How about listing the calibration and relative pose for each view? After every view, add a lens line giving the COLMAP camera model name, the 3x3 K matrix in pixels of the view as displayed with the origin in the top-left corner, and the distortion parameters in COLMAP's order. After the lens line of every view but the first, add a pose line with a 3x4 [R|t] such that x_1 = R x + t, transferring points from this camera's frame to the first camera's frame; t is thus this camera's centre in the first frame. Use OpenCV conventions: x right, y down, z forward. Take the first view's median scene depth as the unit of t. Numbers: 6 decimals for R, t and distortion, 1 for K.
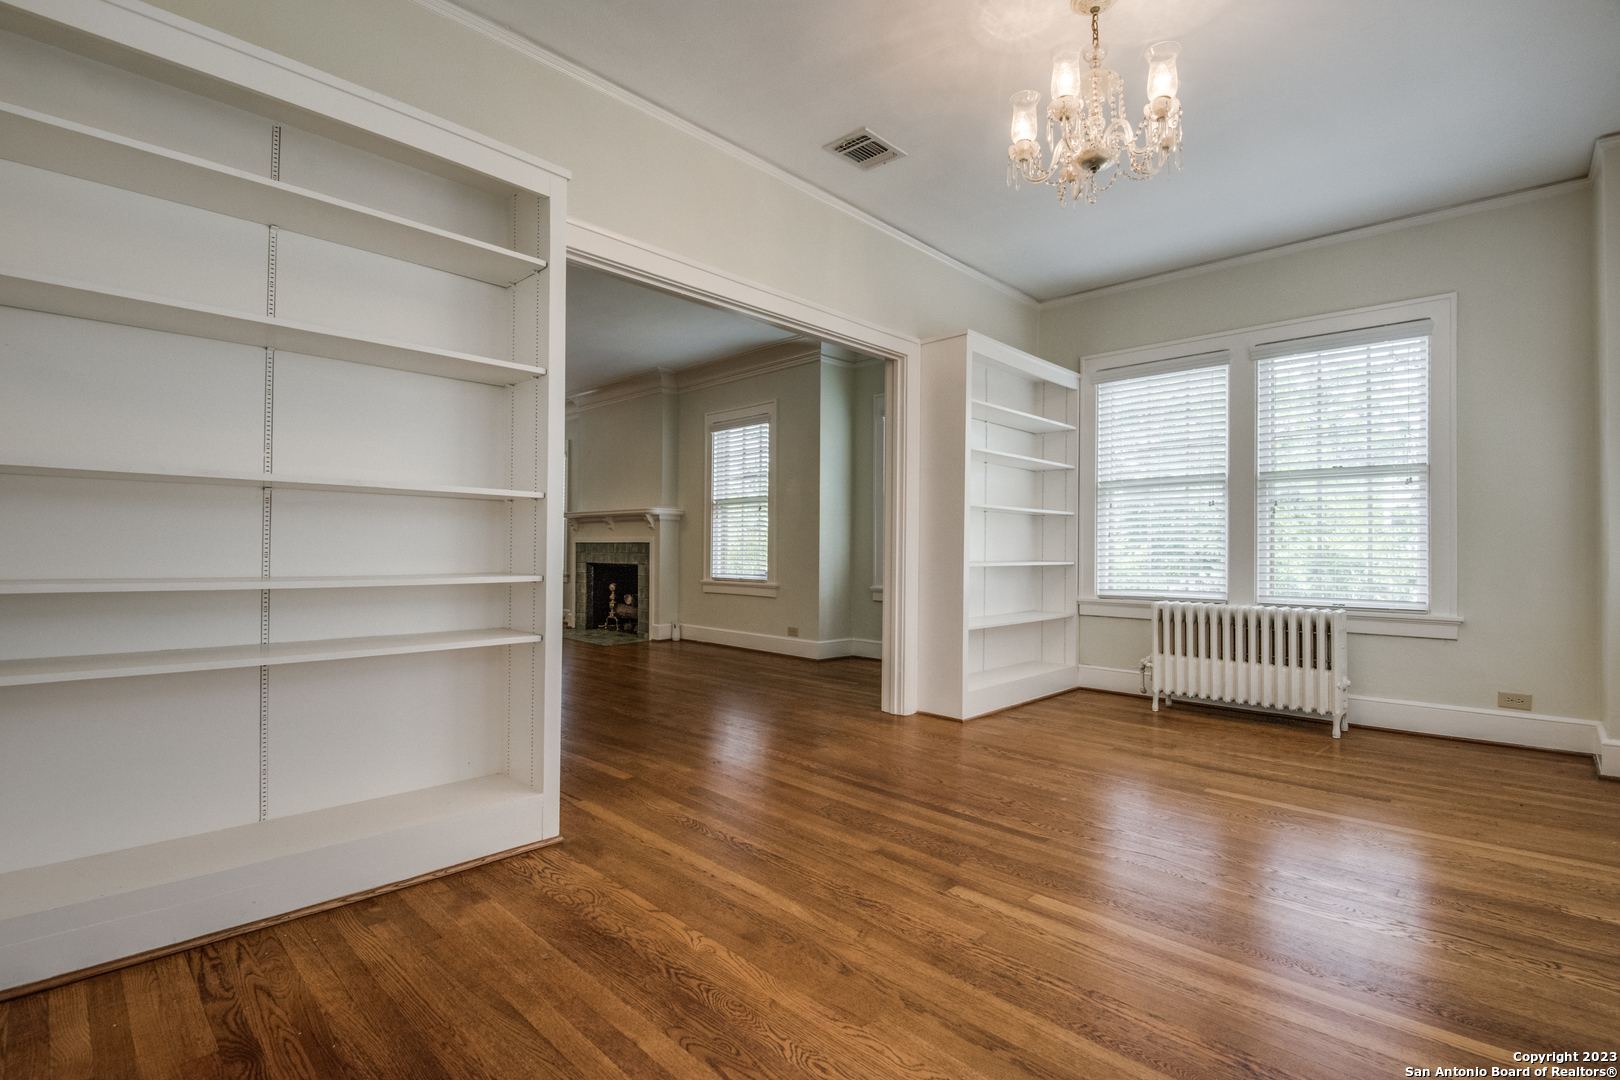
lens RADIAL K [[741.7, 0, 811.4], [0, 741.7, 548.2], [0, 0, 1]] dist [0.011779, -0.000314]
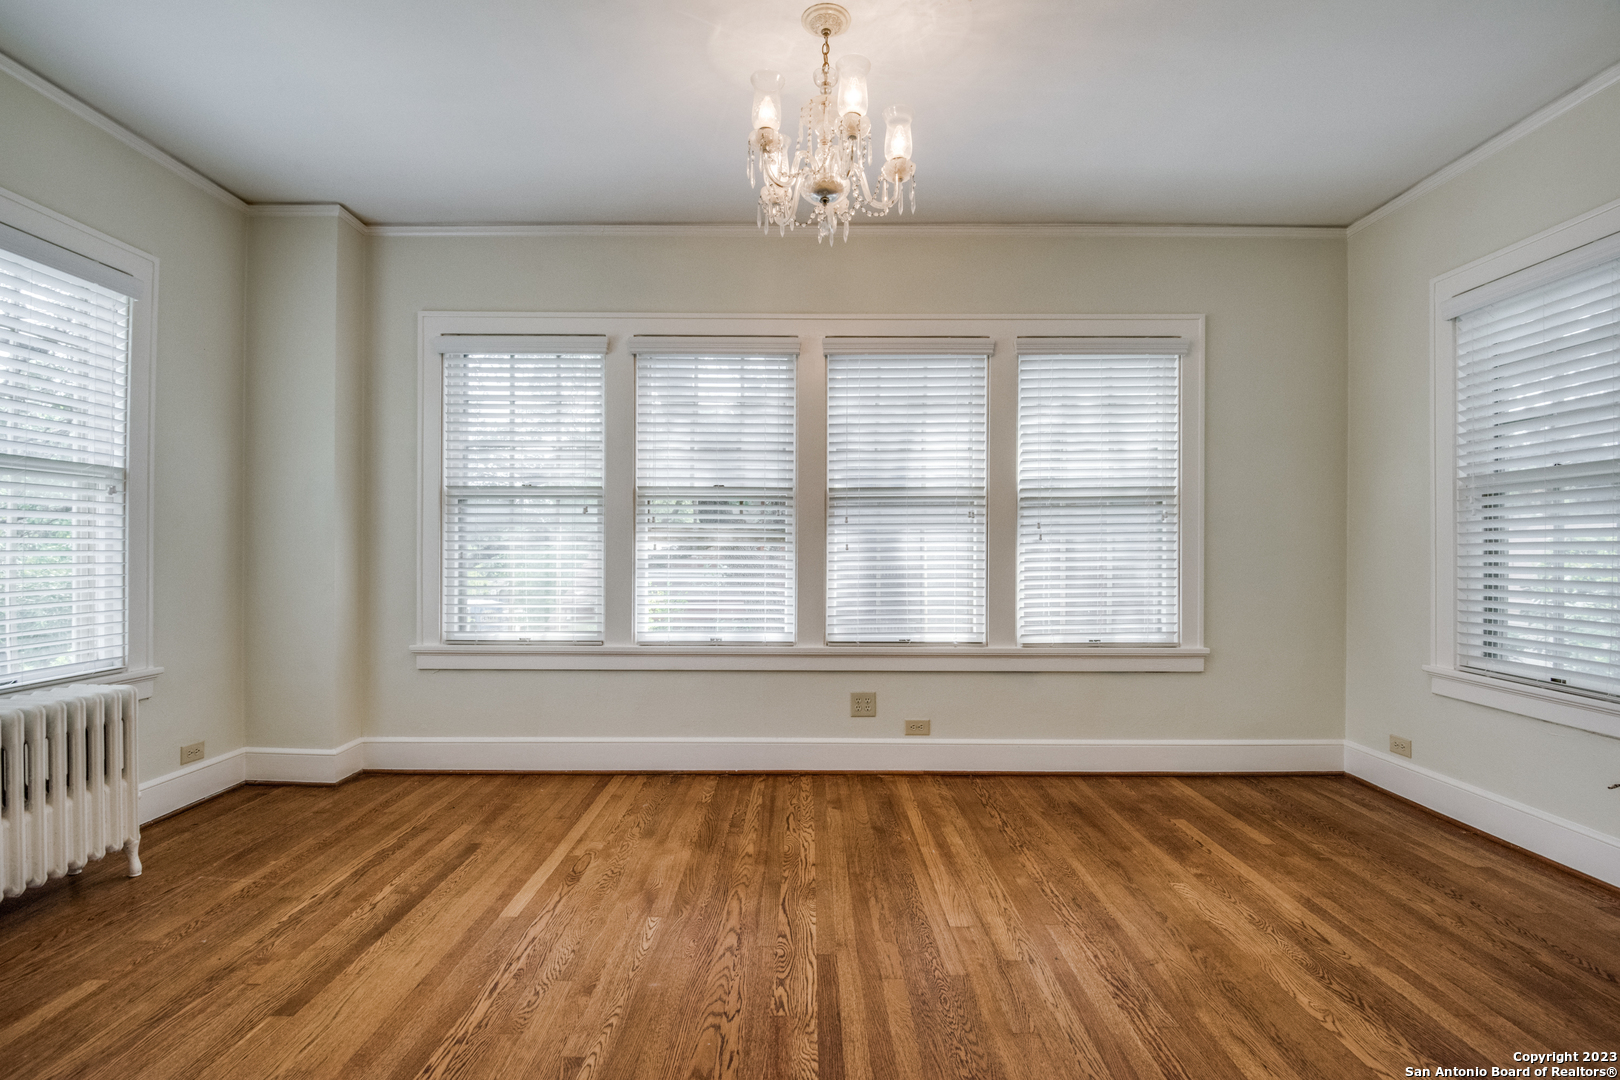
lens RADIAL K [[756.3, 0, 810.8], [0, 756.3, 542.7], [0, 0, 1]] dist [0.002365, -0.012752]
pose [[-0.690610, -0.007205, 0.723191, -0.693493], [-0.010838, 0.999941, -0.000388, -0.176405], [-0.723146, -0.008106, -0.690648, 3.838421]]
